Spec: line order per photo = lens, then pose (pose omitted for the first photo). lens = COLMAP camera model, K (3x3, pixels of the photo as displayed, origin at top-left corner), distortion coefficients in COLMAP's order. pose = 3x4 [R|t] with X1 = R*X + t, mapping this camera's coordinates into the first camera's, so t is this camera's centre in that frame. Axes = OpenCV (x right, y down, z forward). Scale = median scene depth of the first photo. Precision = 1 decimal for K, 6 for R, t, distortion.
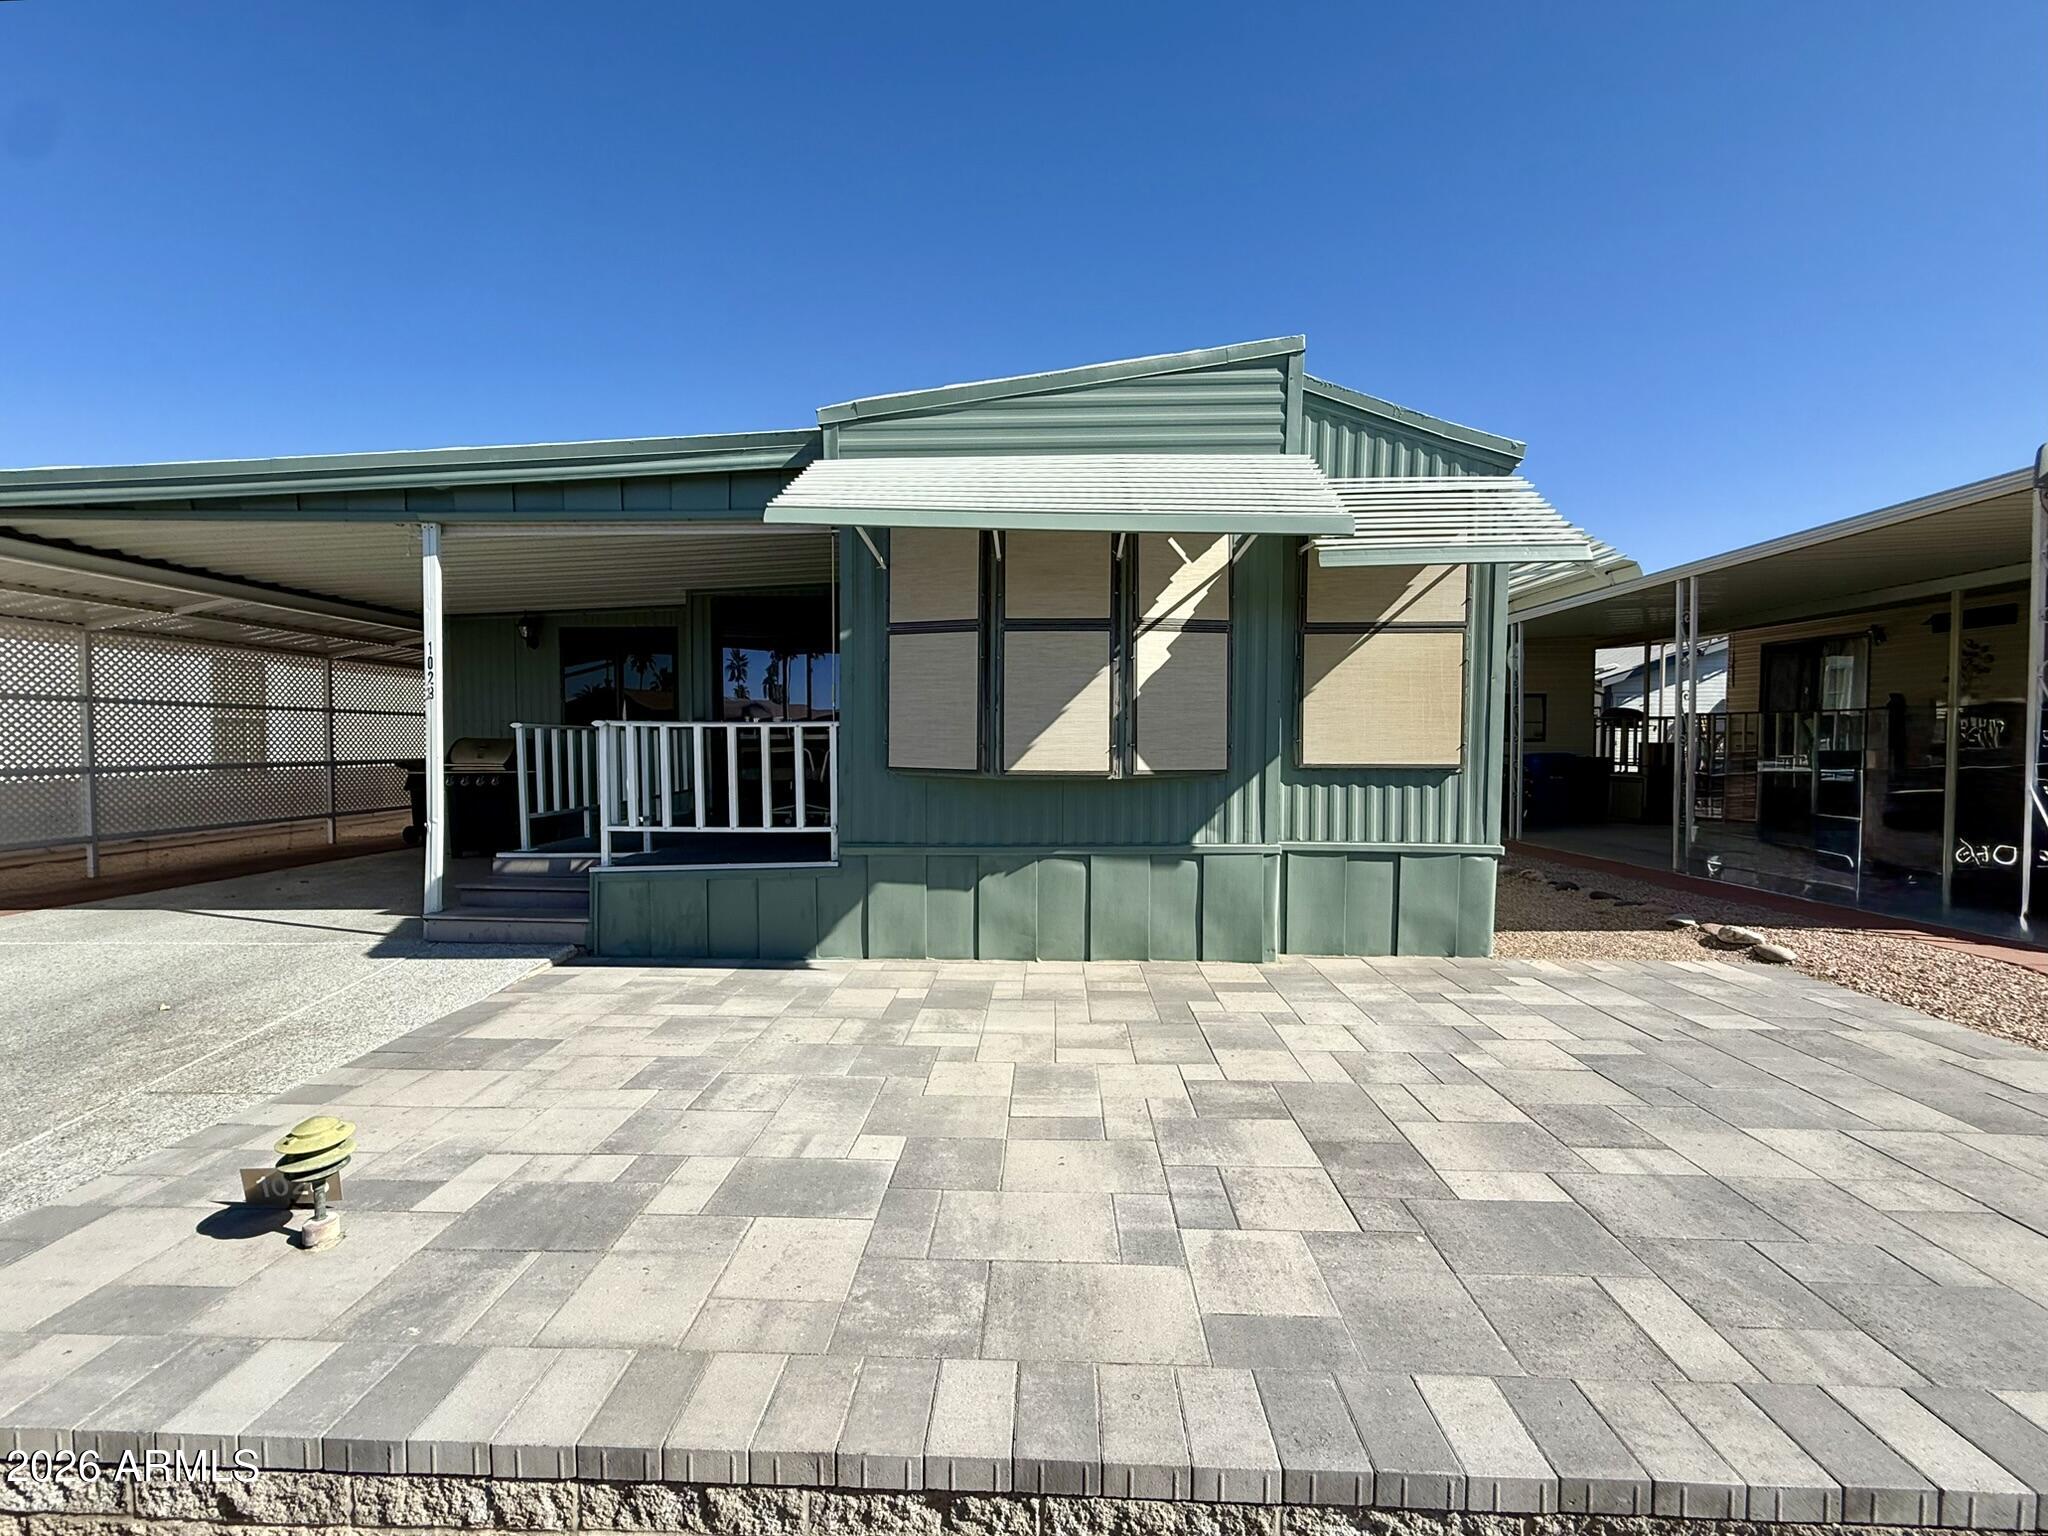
lens RADIAL K [[846.3, 0, 1021.6], [0, 846.3, 768.5], [0, 0, 1]] dist [0.001229, -0.000064]
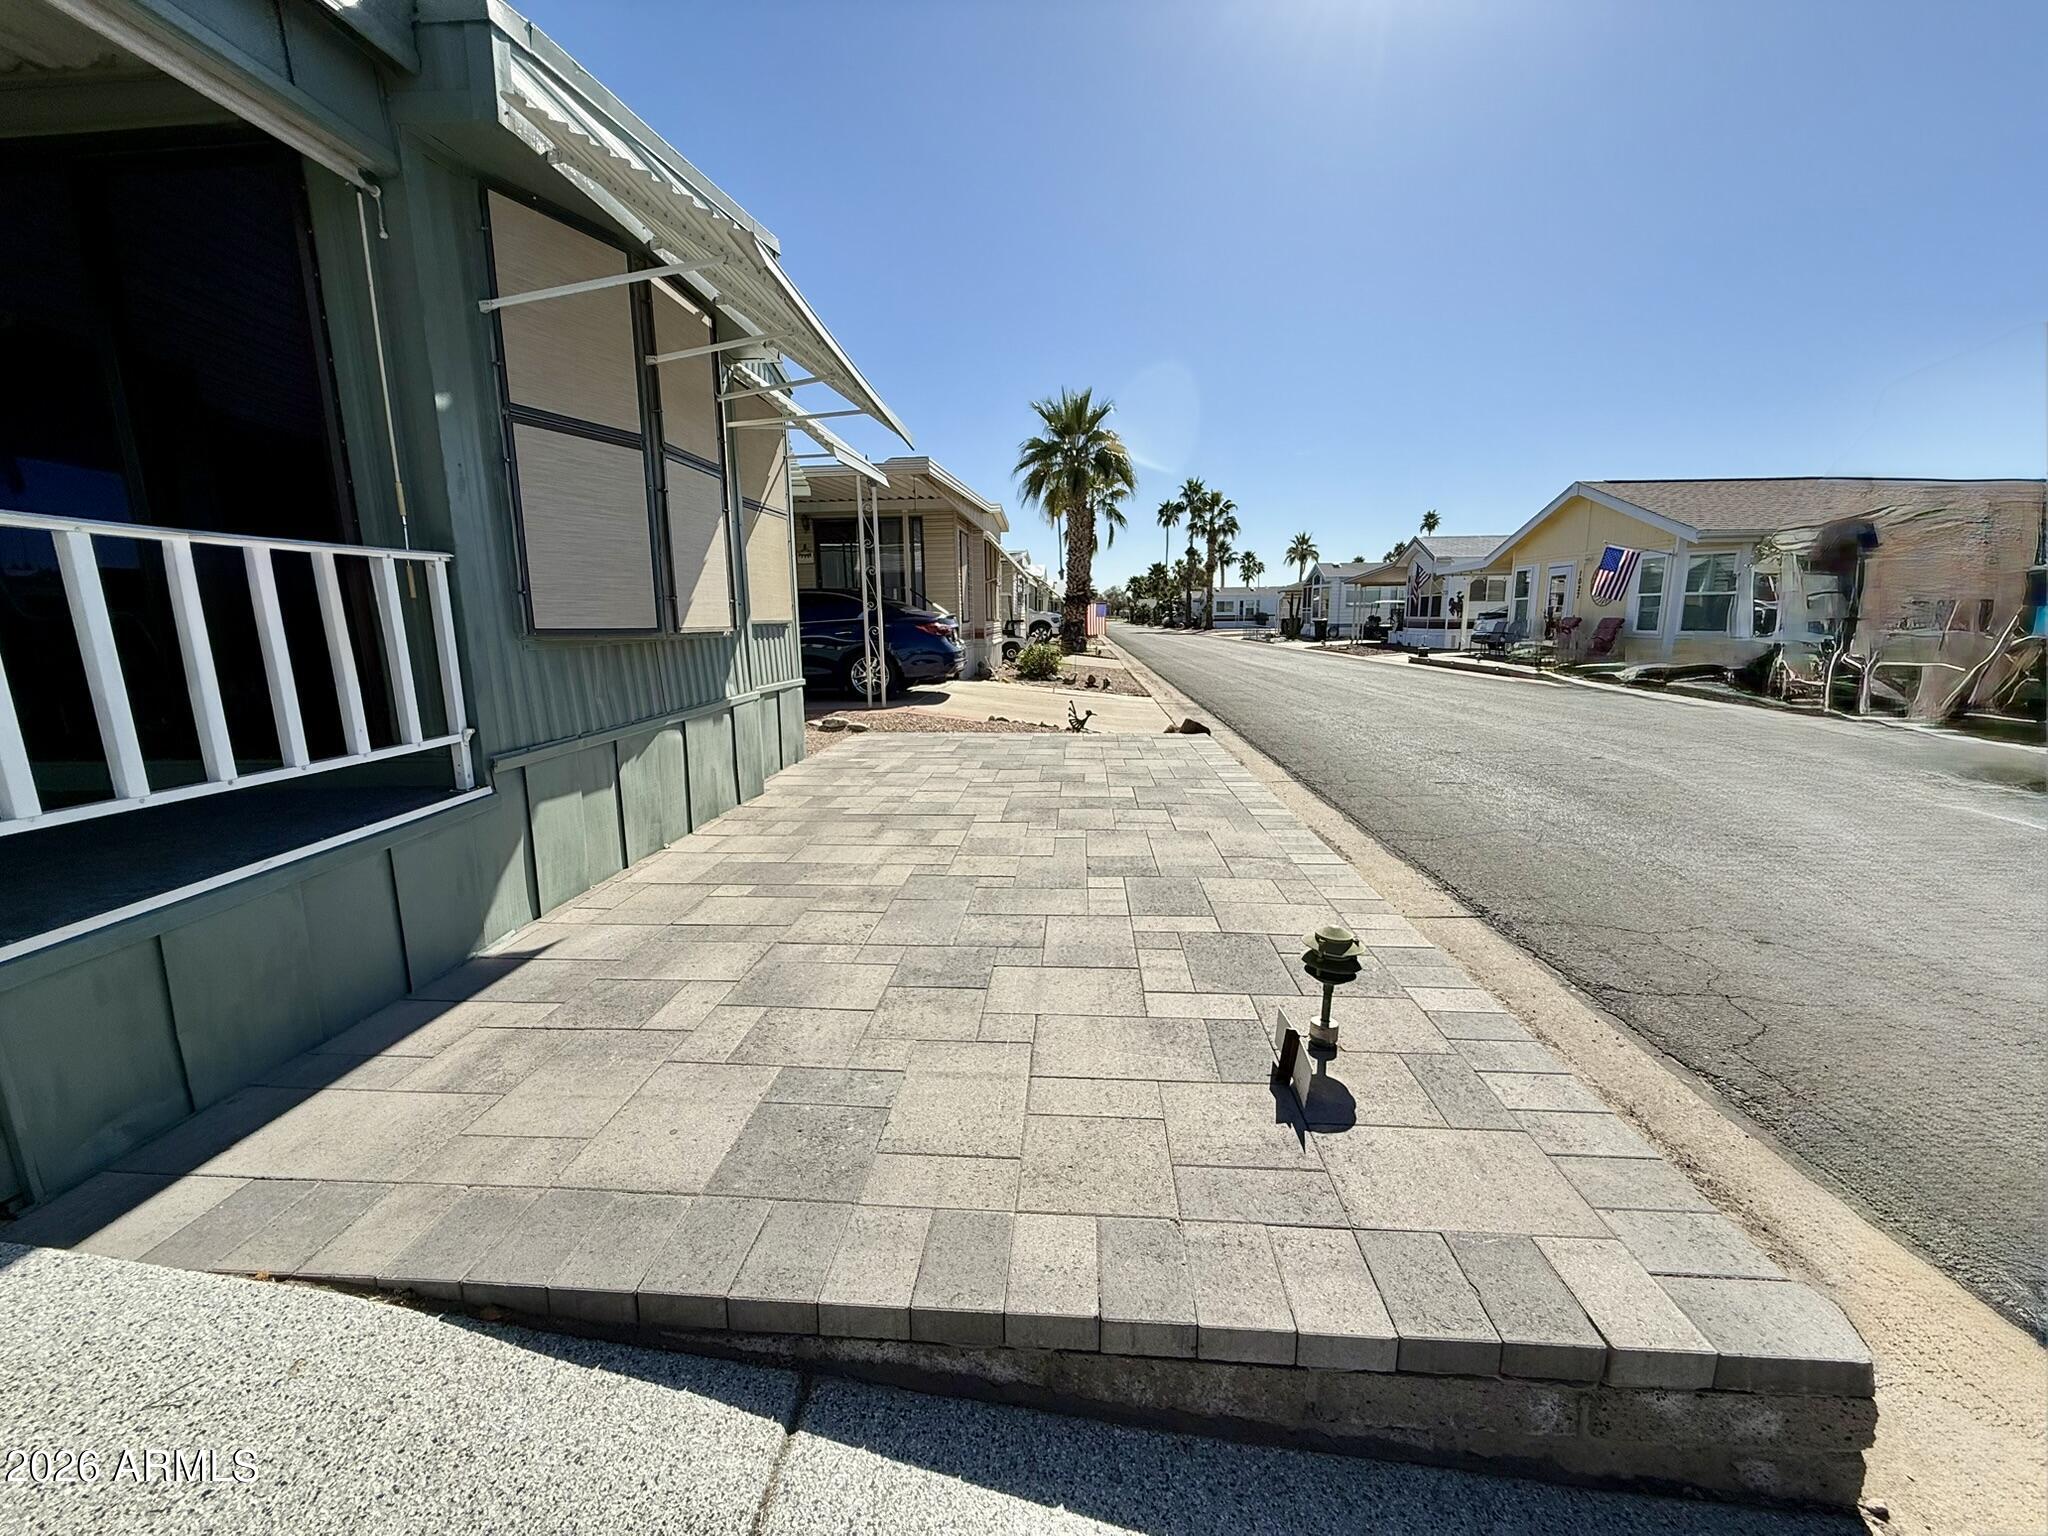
lens RADIAL K [[810.2, 0, 1020.7], [0, 810.2, 769.5], [0, 0, 1]] dist [-0.001166, -0.000178]
pose [[0.032449, -0.187081, 0.981808, -0.839365], [0.046564, 0.981542, 0.185491, 0.006348], [-0.998388, 0.039697, 0.040561, 0.625416]]
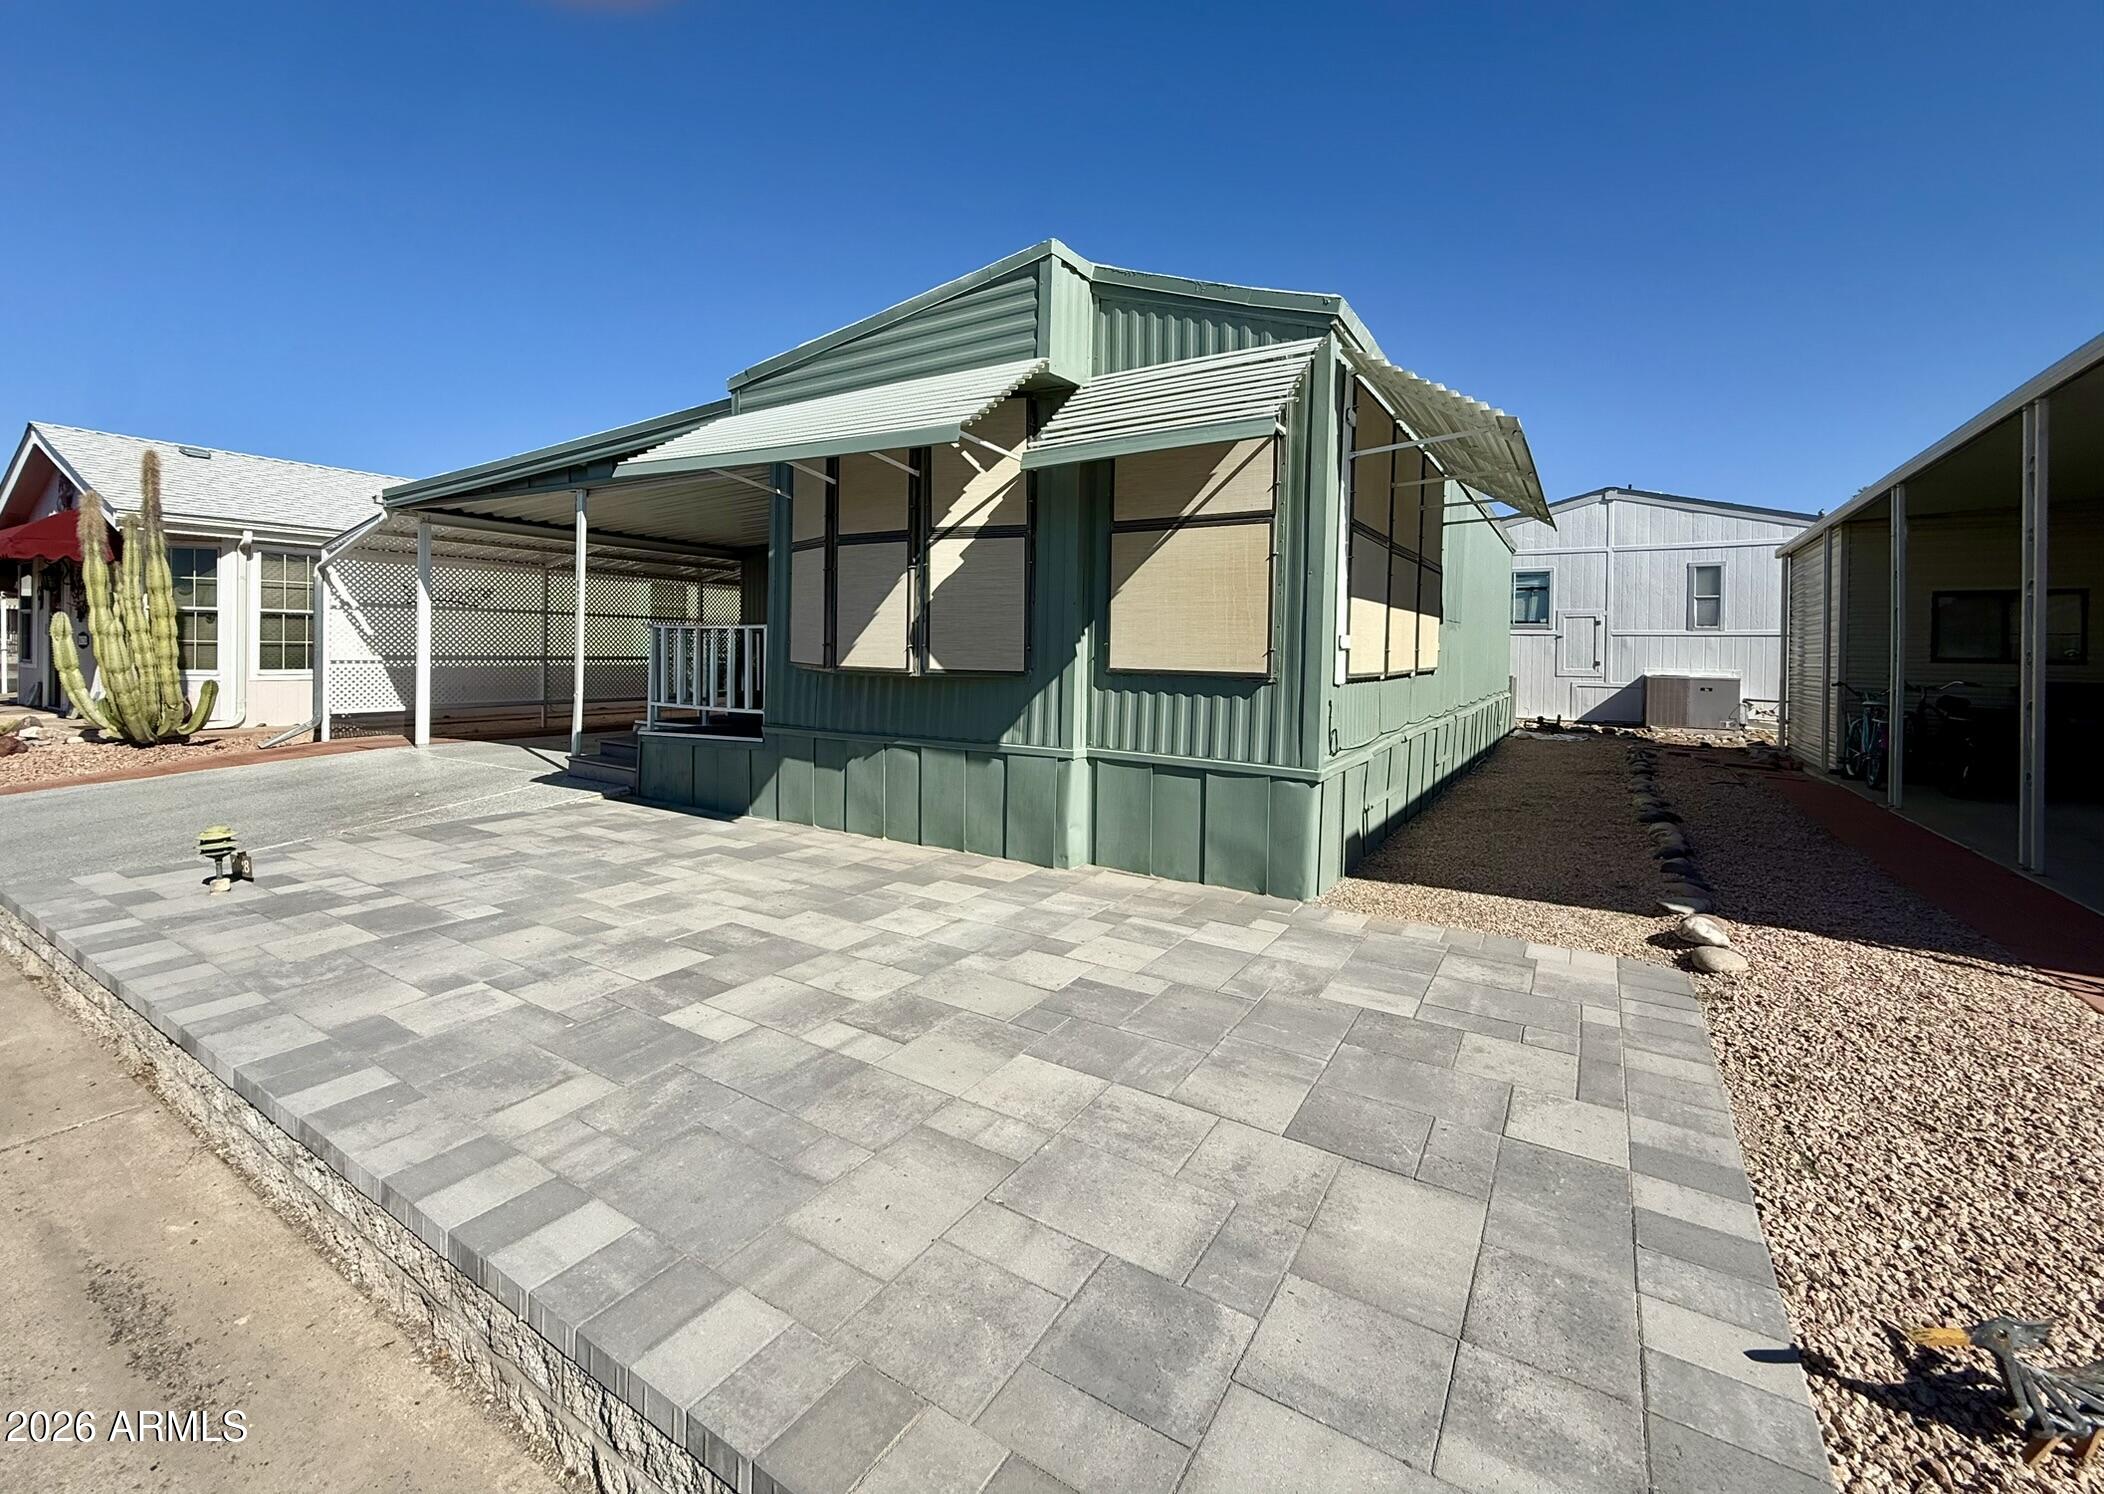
lens RADIAL K [[884.5, 0, 1025.7], [0, 884.5, 660.8], [0, 0, 1]] dist [0.000415, 0.000179]
pose [[0.859981, 0.020630, -0.509909, 0.814374], [-0.033412, 0.999315, -0.015920, 0.005812], [0.509231, 0.030728, 0.860081, 0.093596]]
